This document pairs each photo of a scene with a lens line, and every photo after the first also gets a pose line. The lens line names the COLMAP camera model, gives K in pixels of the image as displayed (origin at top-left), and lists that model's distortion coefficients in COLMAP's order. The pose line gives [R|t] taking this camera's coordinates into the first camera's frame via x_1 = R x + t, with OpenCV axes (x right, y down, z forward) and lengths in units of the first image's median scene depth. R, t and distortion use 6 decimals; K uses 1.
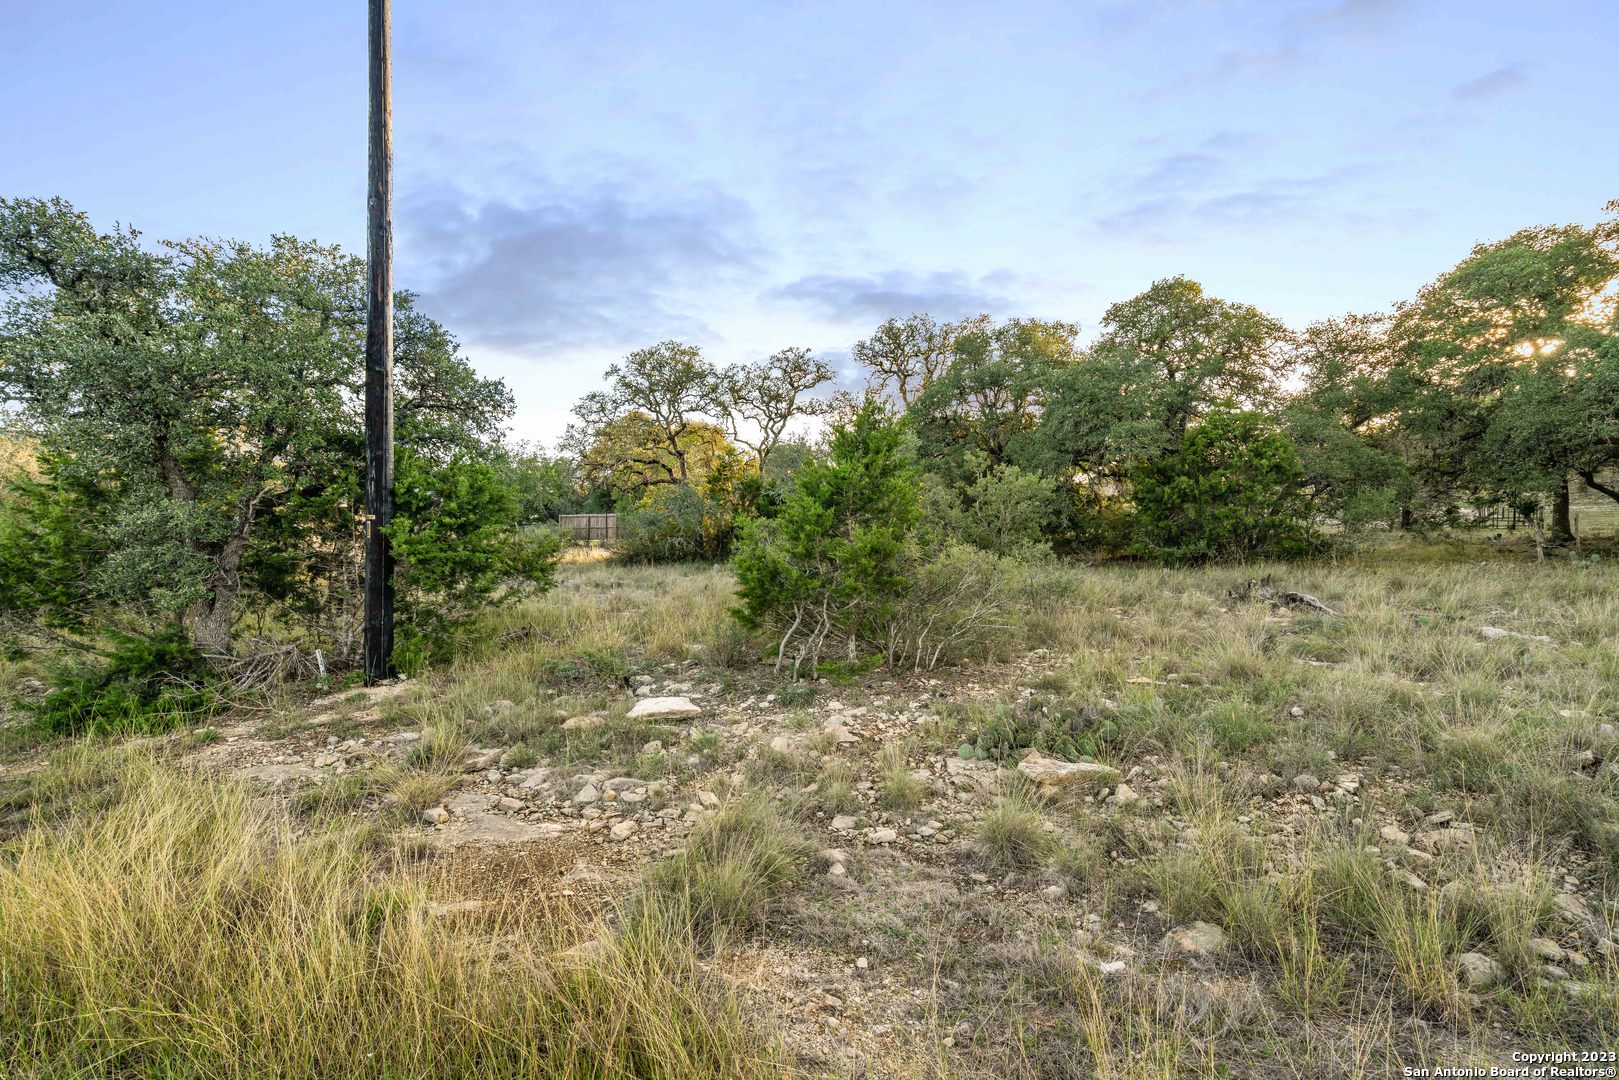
lens RADIAL K [[842.7, 0, 807.2], [0, 842.7, 545.8], [0, 0, 1]] dist [0.001254, 0.000840]
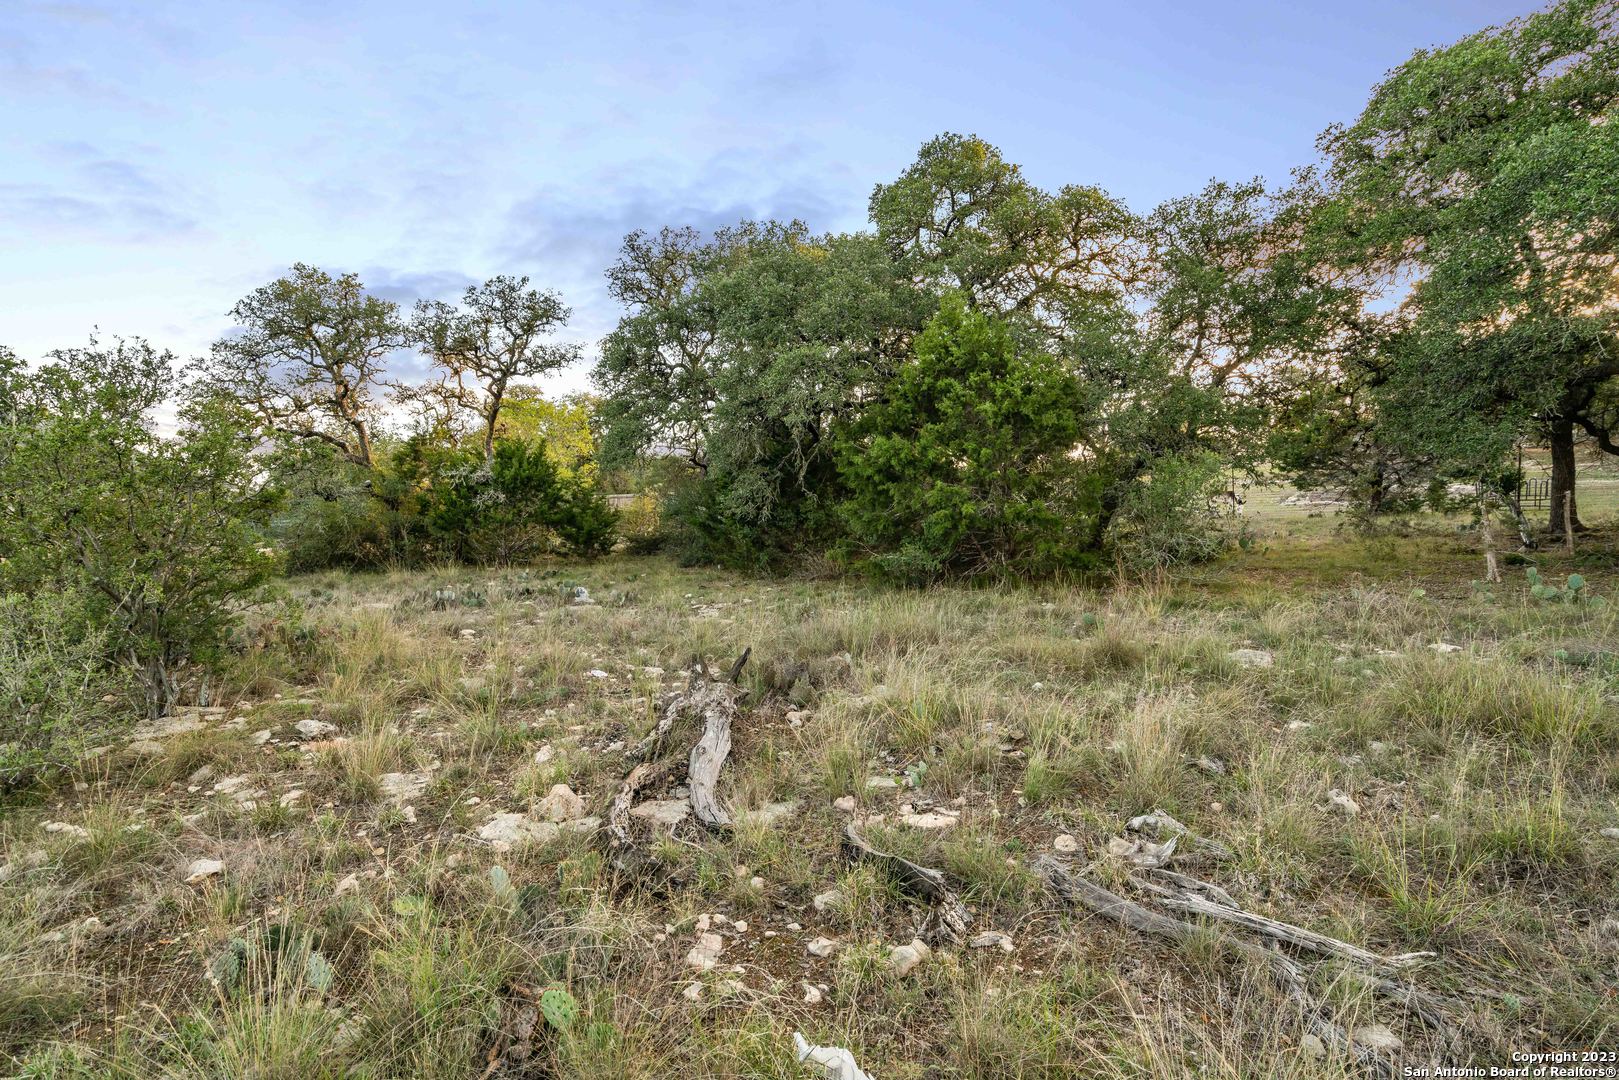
lens RADIAL K [[842.7, 0, 810.8], [0, 842.7, 528.7], [0, 0, 1]] dist [0.001254, 0.000840]
pose [[0.999363, -0.004624, -0.035398, 0.344299], [0.004793, 0.999978, 0.004678, -0.016669], [0.035376, -0.004845, 0.999362, 0.335844]]
